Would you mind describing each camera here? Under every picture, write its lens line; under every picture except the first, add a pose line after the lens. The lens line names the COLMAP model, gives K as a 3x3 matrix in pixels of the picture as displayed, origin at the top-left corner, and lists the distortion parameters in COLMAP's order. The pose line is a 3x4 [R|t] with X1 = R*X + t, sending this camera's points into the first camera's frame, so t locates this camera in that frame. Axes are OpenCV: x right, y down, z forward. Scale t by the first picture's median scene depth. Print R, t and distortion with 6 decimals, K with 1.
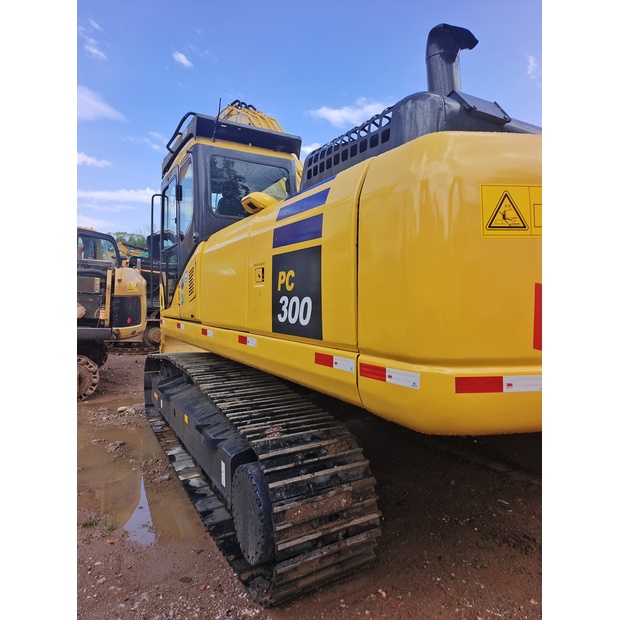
lens RADIAL K [[426.2, 0, 310.0], [0, 426.2, 310.0], [0, 0, 1]] dist [0.067677, -0.051146]
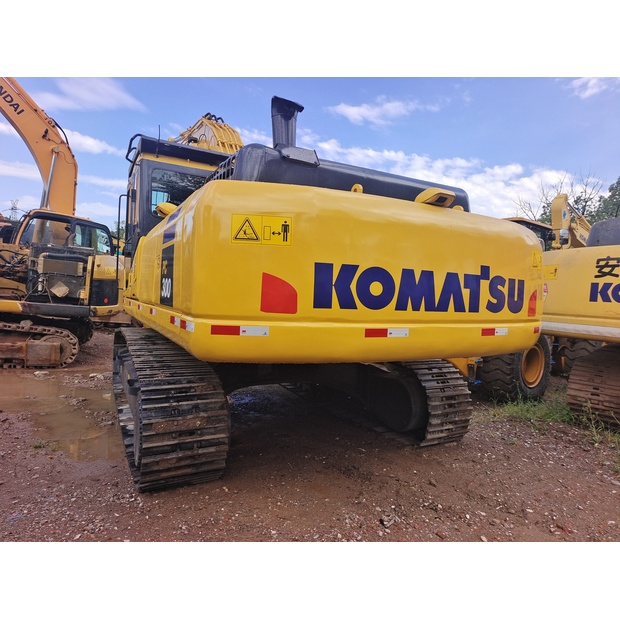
lens RADIAL K [[427.6, 0, 307.9], [0, 427.6, 305.9], [0, 0, 1]] dist [0.033468, -0.005714]
pose [[0.998592, 0.045984, -0.026434, 0.407658], [-0.045969, 0.998942, 0.001178, 0.032610], [0.026460, 0.000038, 0.999650, -0.371518]]
